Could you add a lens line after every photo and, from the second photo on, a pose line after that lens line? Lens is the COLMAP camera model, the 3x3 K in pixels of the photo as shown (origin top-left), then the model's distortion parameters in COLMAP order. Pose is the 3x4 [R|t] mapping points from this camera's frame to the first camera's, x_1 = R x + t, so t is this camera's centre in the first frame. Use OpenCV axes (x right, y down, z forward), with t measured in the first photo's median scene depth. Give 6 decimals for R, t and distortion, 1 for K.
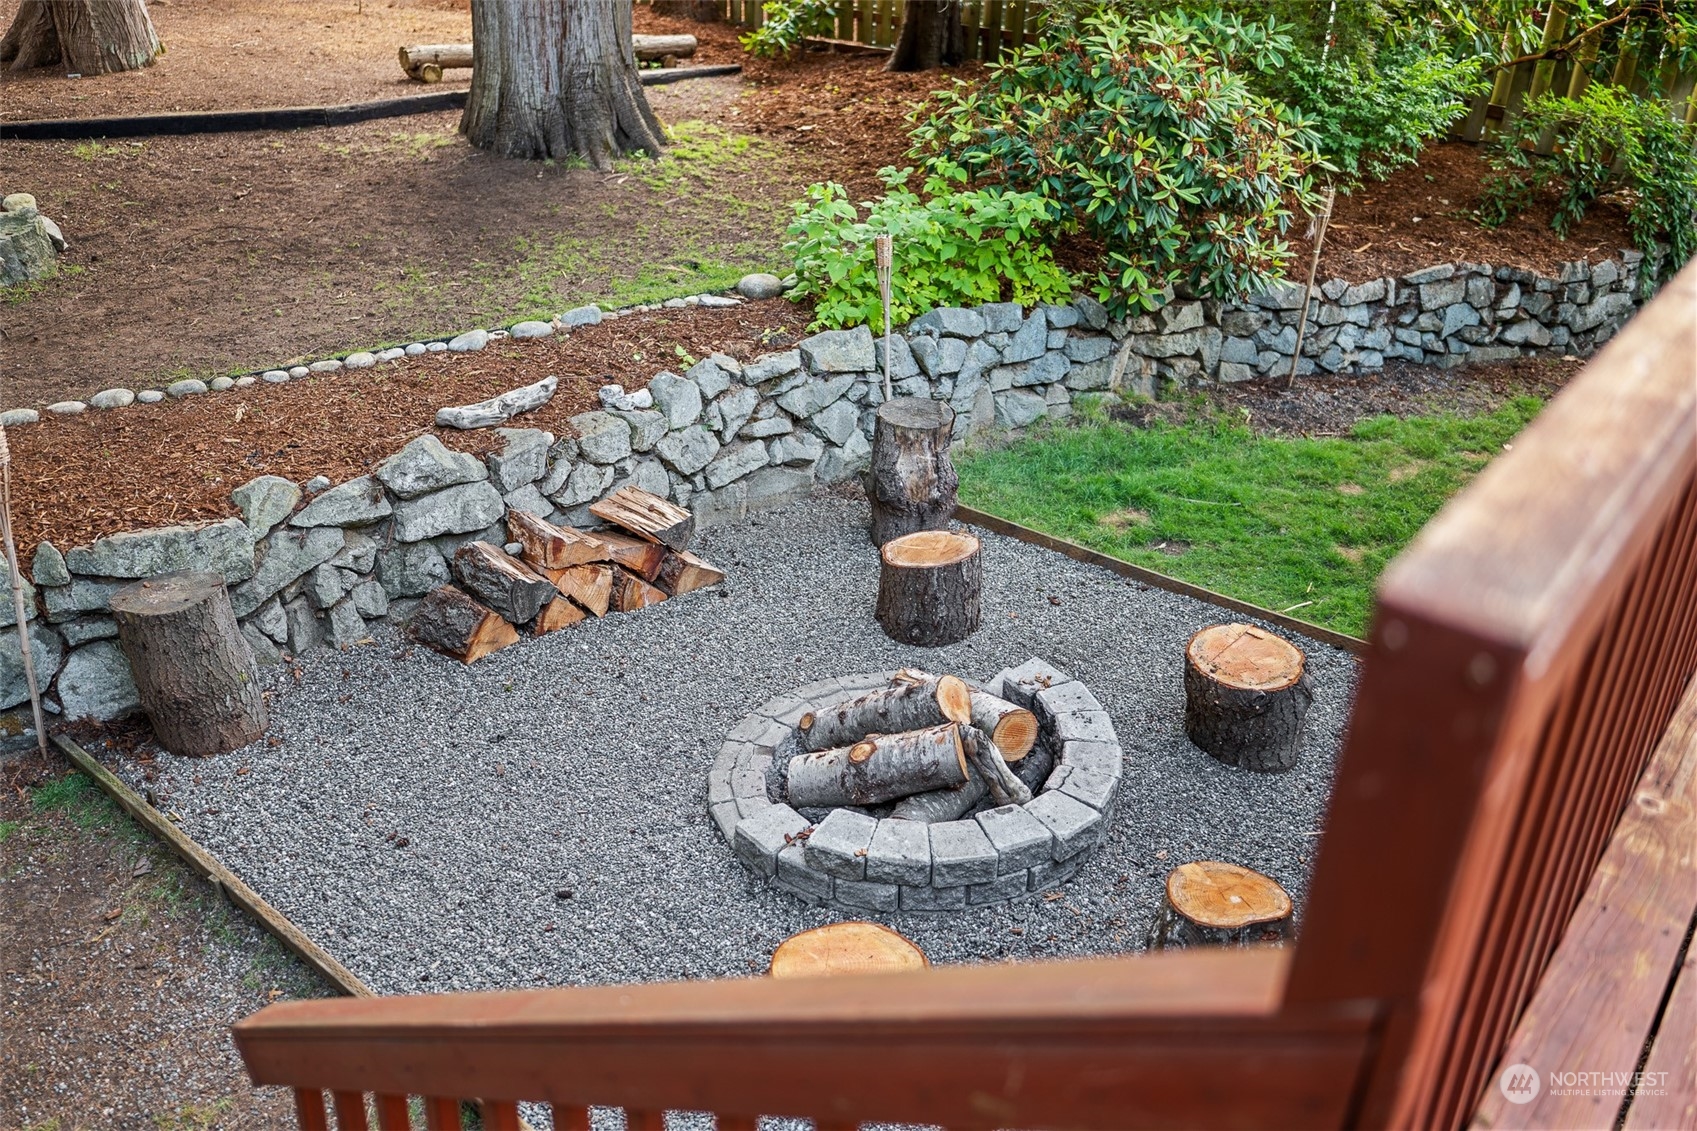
lens RADIAL K [[1361.3, 0, 848.7], [0, 1361.3, 573.8], [0, 0, 1]] dist [-0.015425, 0.014079]
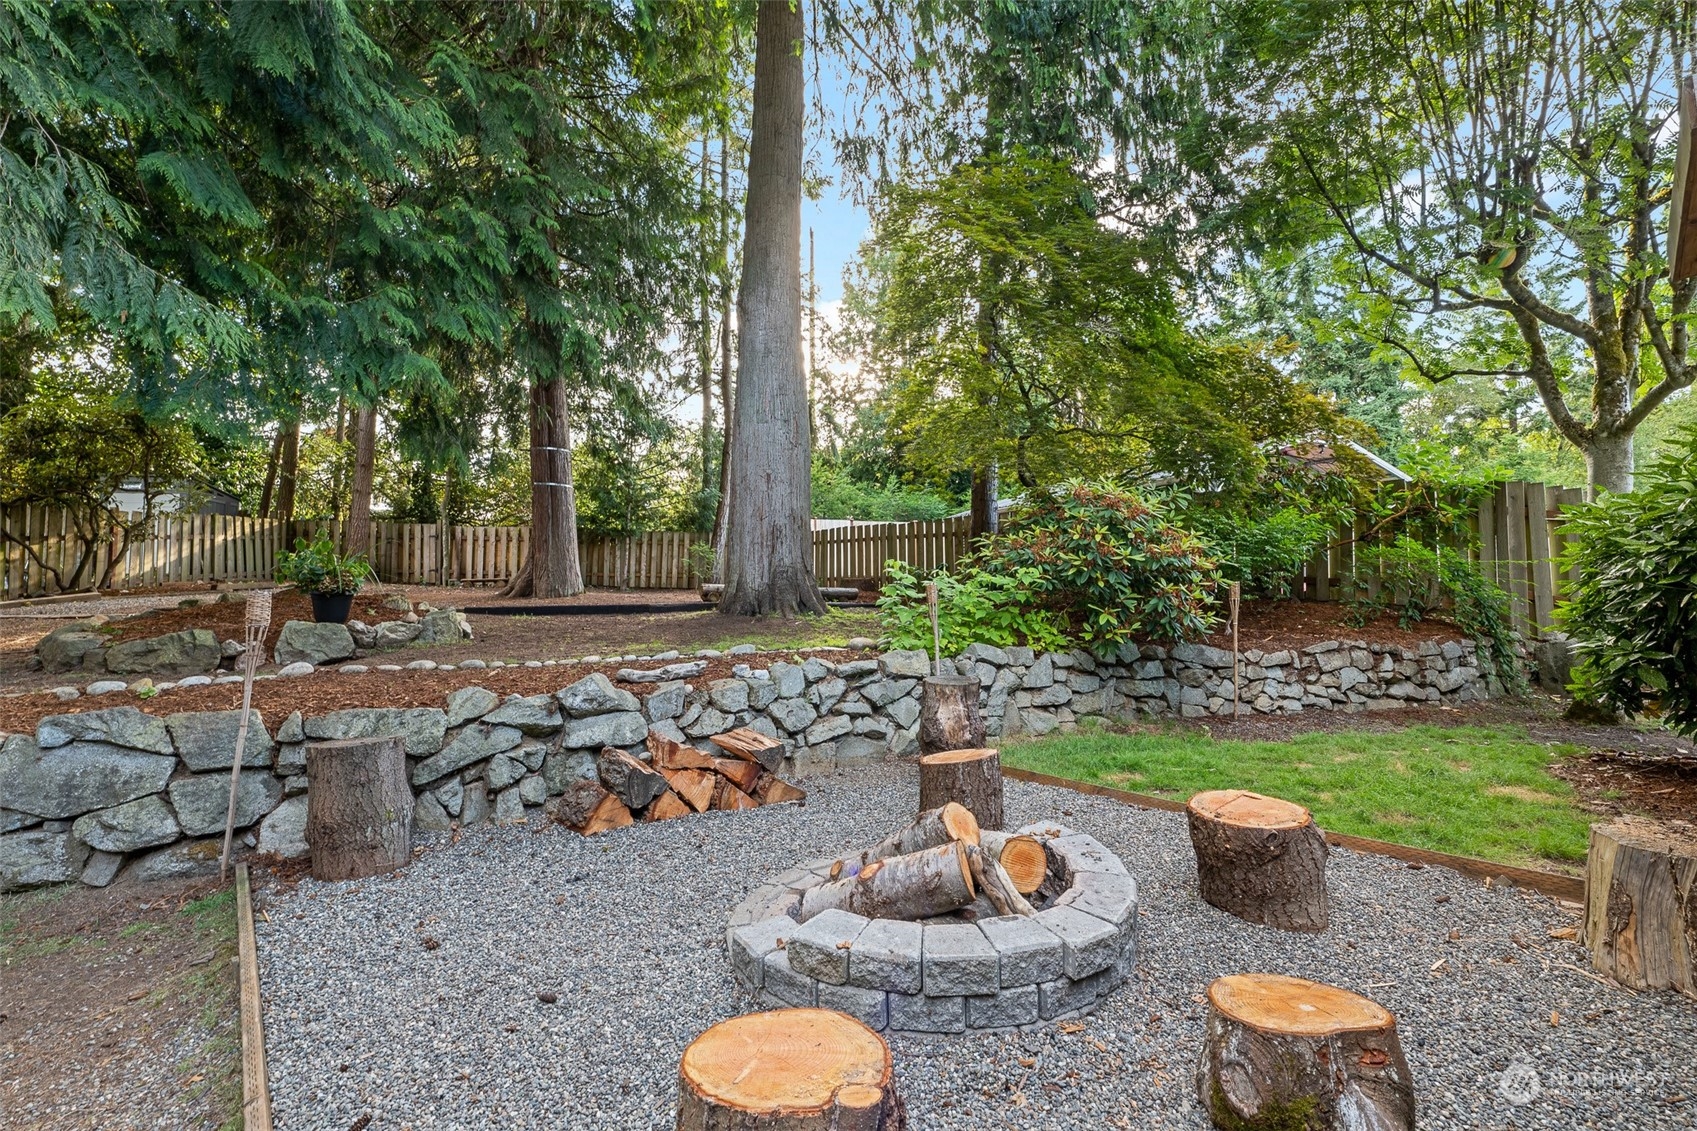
lens RADIAL K [[706.6, 0, 856.1], [0, 706.6, 579.1], [0, 0, 1]] dist [-0.003155, -0.000046]
pose [[0.988151, -0.038820, -0.148496, 0.067420], [-0.038776, 0.872965, -0.486239, 0.153868], [0.148507, 0.486236, 0.861116, 0.333279]]
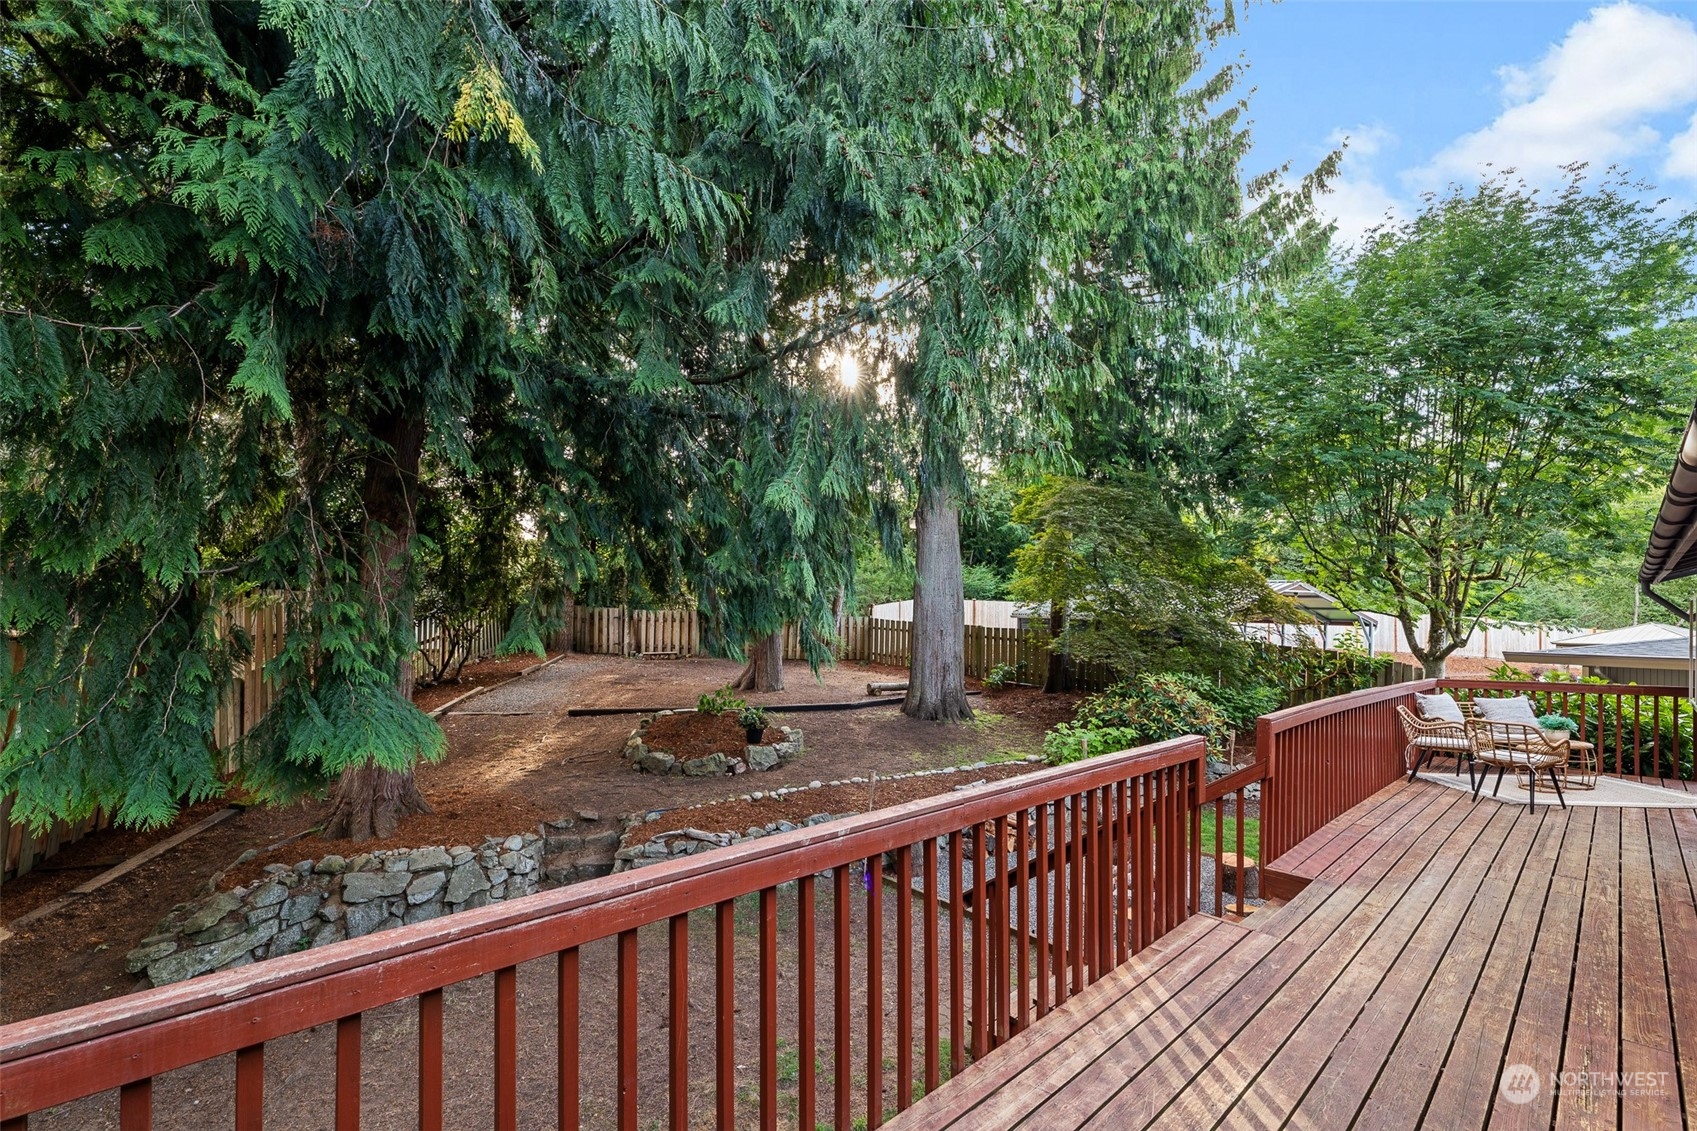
lens RADIAL K [[706.7, 0, 857.1], [0, 706.7, 618.8], [0, 0, 1]] dist [0.000699, -0.000033]
pose [[0.990803, -0.008086, -0.135072, -0.297368], [-0.053948, 0.891840, -0.449122, 0.286140], [0.124094, 0.452279, 0.883201, -0.678180]]
